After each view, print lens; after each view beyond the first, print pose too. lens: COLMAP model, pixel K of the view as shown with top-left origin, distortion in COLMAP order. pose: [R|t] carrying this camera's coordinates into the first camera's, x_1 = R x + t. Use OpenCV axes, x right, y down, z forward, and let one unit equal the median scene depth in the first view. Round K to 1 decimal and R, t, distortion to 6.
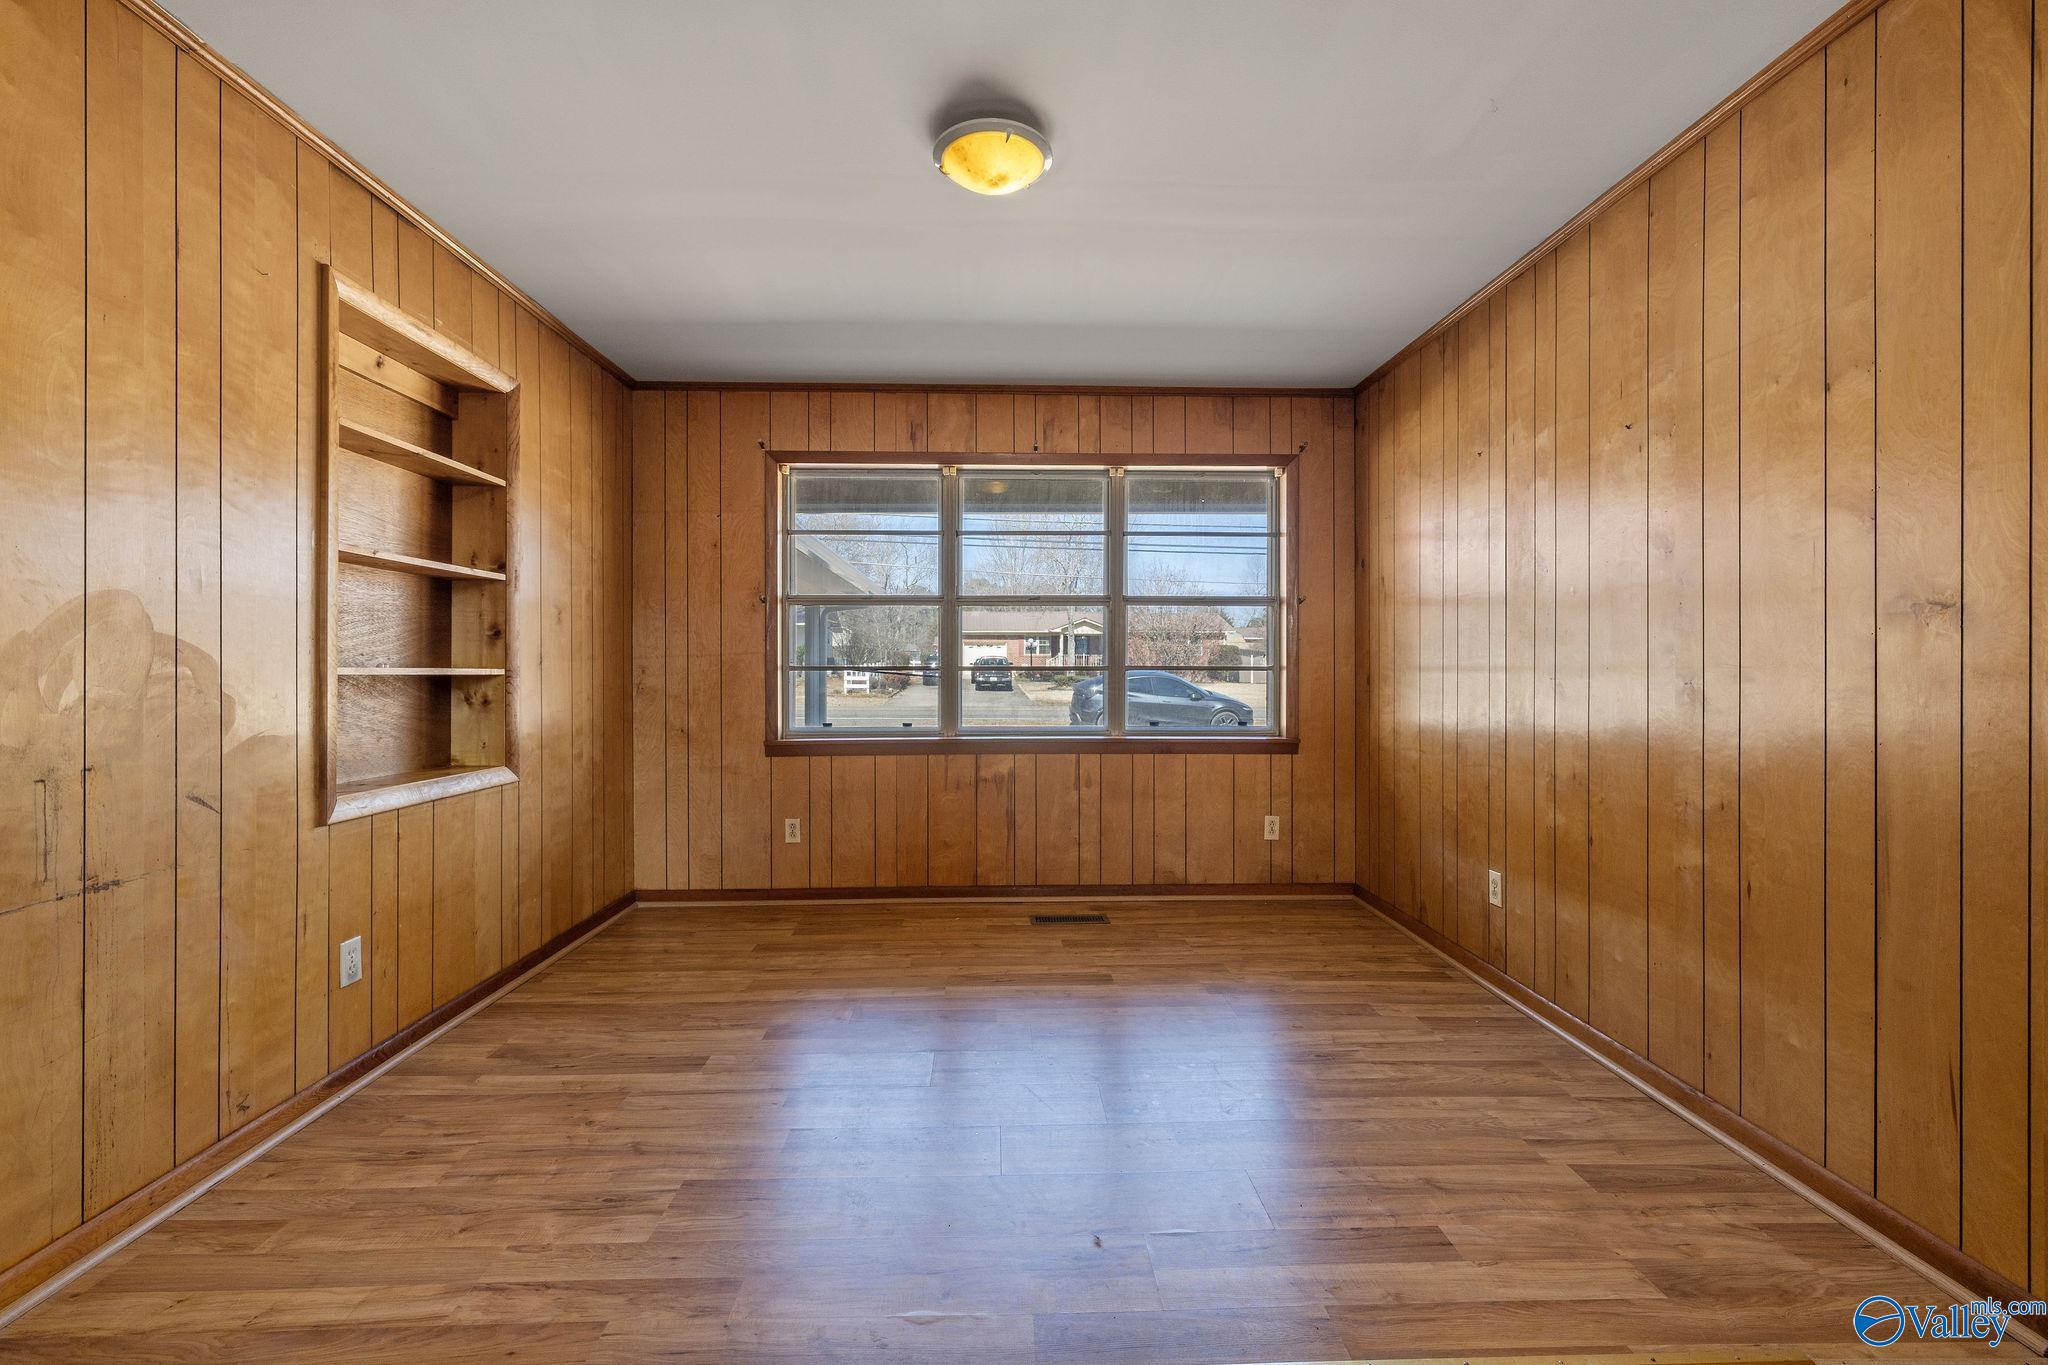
lens RADIAL K [[828.7, 0, 1024.0], [0, 828.7, 682.5], [0, 0, 1]] dist [-0.000809, 0.000008]
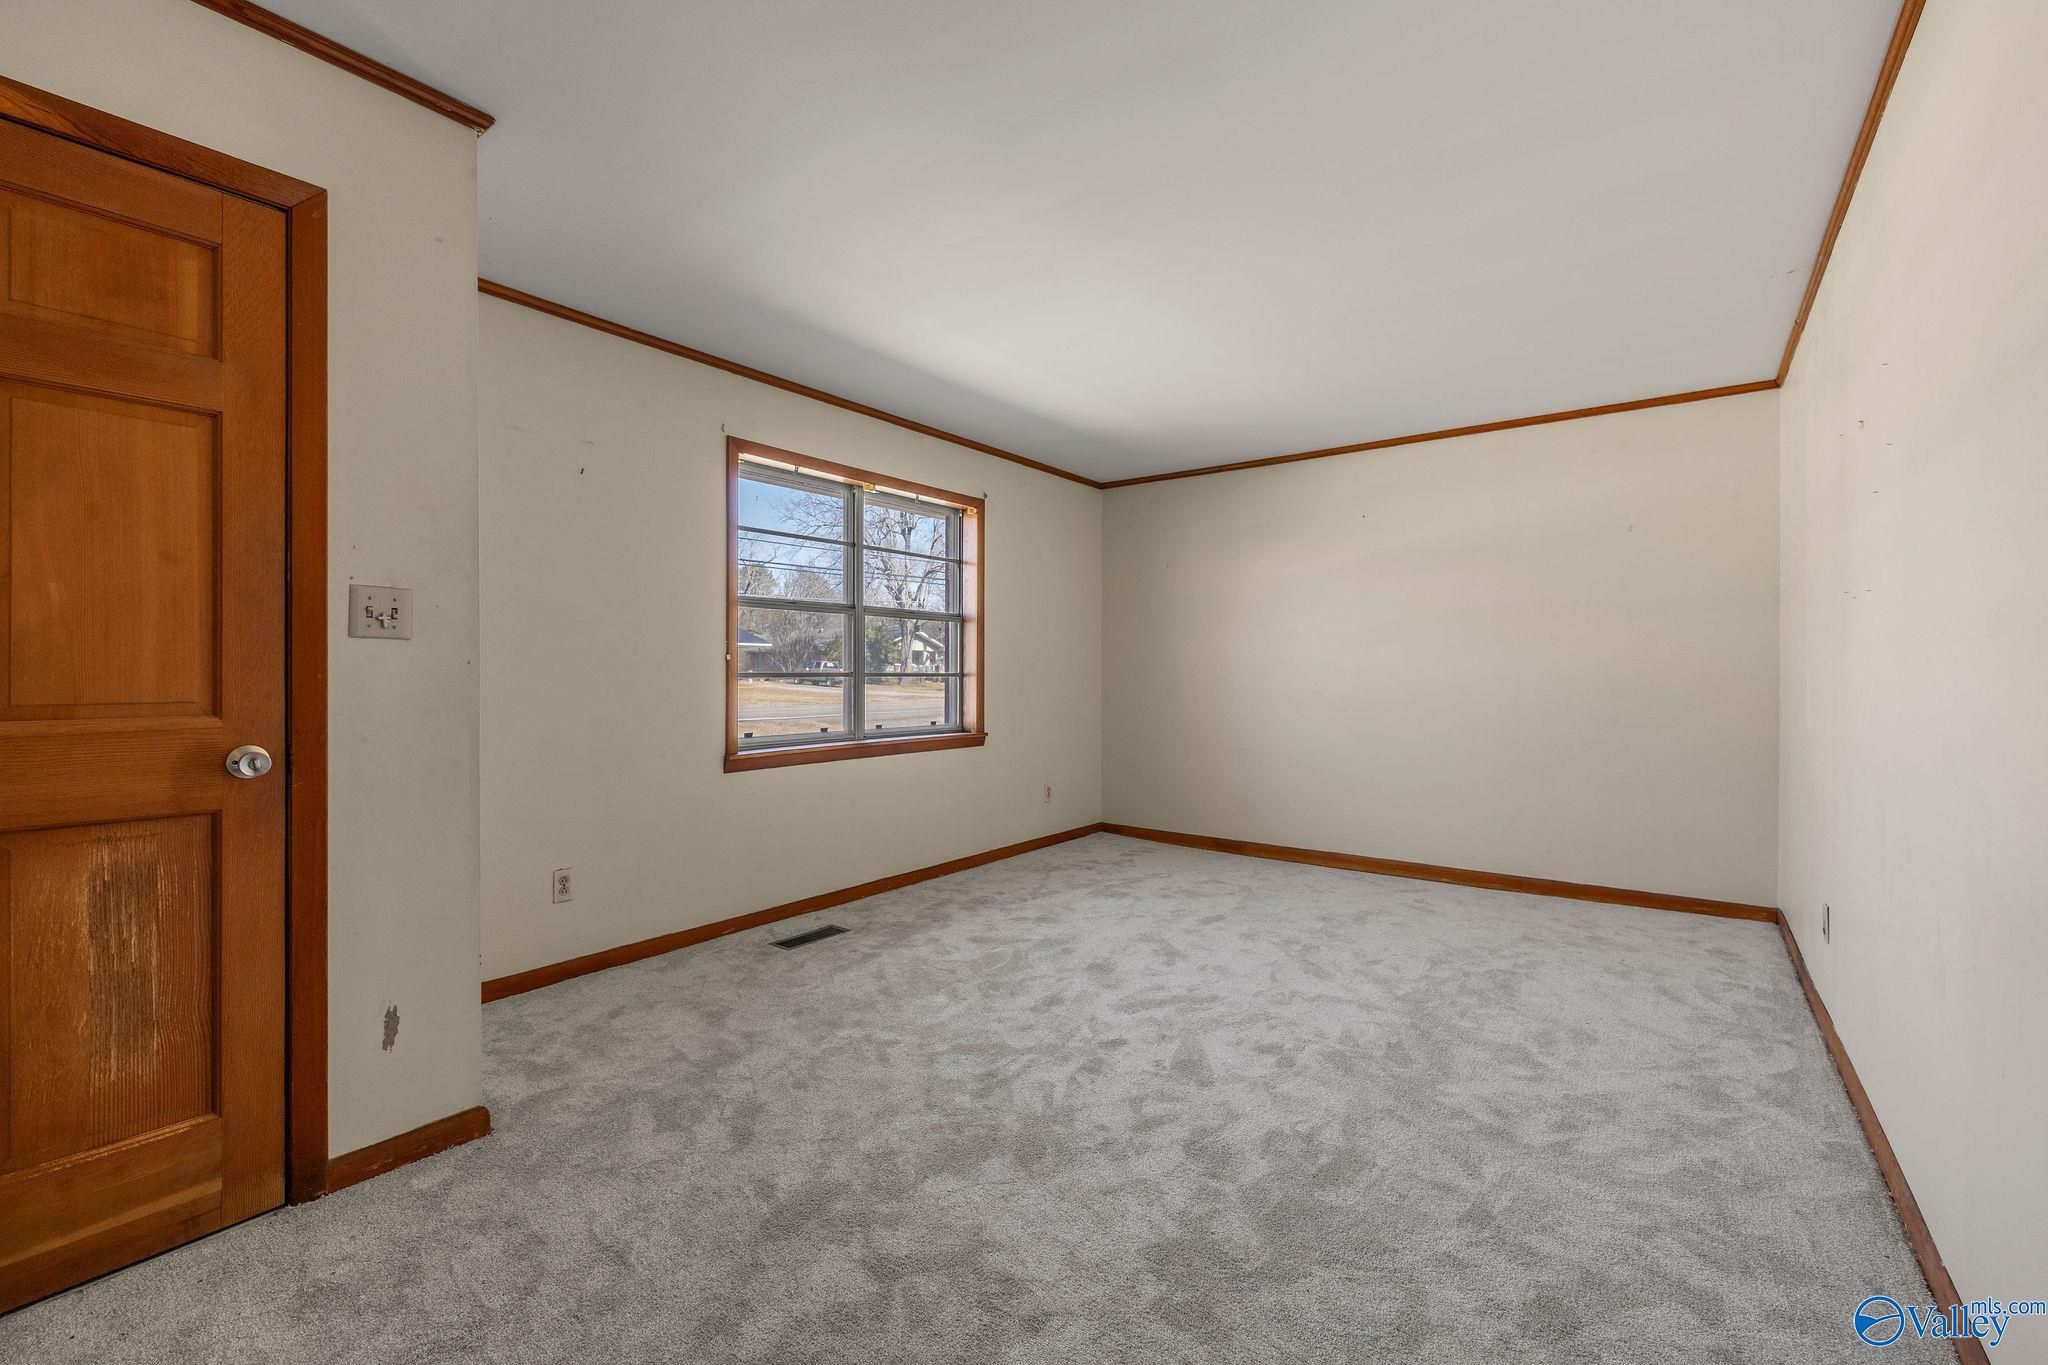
lens RADIAL K [[865.4, 0, 1024.0], [0, 865.4, 682.5], [0, 0, 1]] dist [-0.001286, -0.000289]
pose [[0.622855, -0.005202, 0.782320, -0.957417], [0.002721, 0.999986, 0.004484, -0.013397], [-0.782332, -0.000664, 0.622861, 0.174904]]
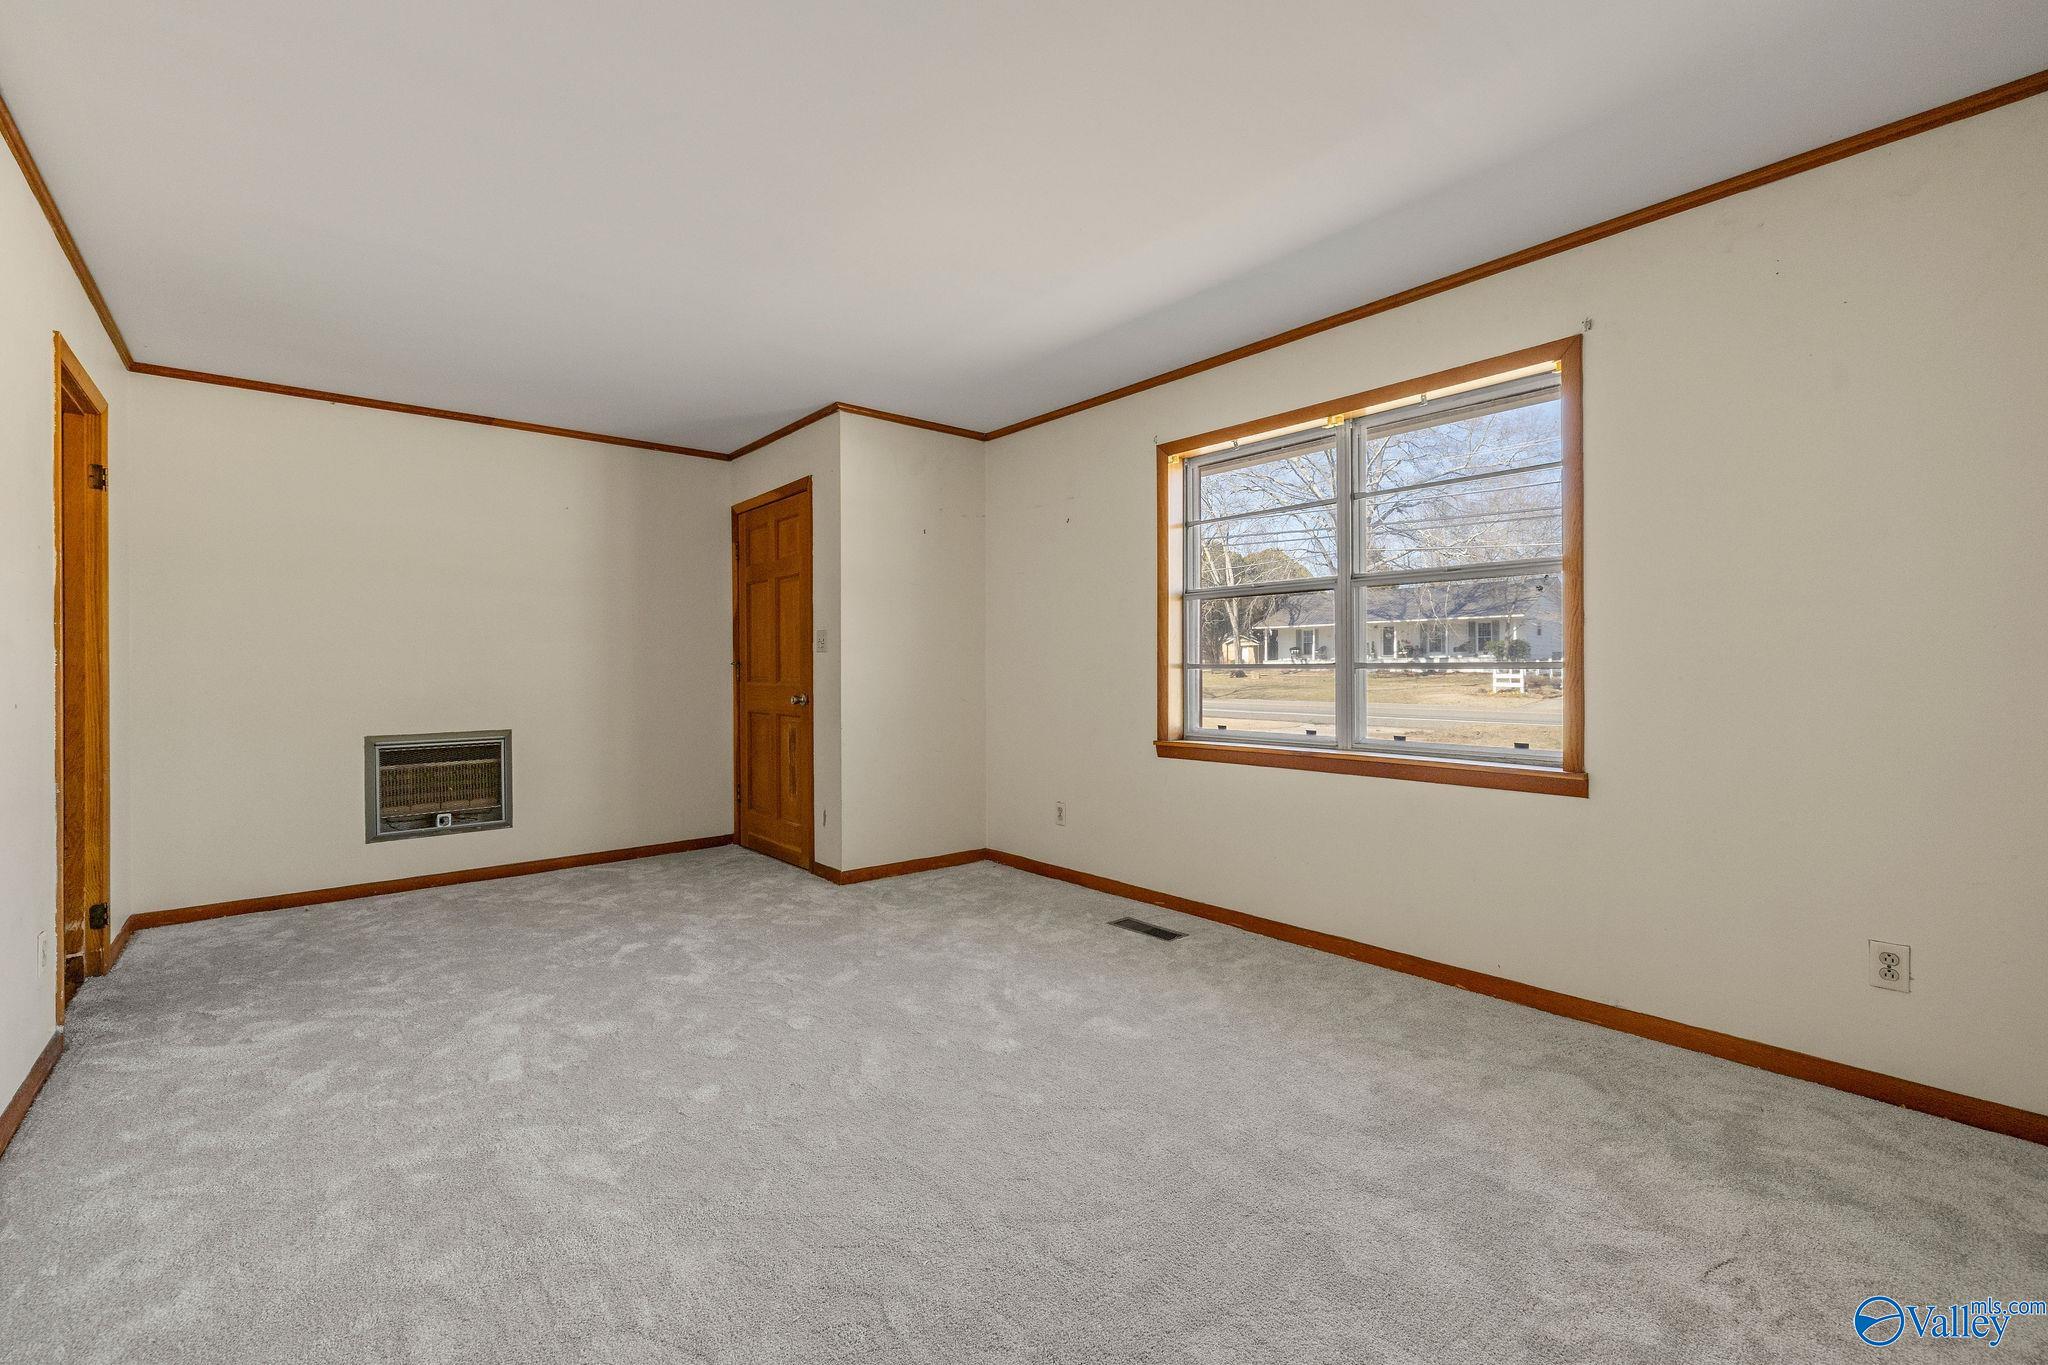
lens RADIAL K [[865.4, 0, 1024.0], [0, 865.4, 682.5], [0, 0, 1]] dist [-0.001286, -0.000289]
pose [[0.622751, 0.011526, -0.782335, 0.442040], [-0.006220, 0.999933, 0.009781, -0.008306], [0.782395, -0.001225, 0.622781, 0.263212]]
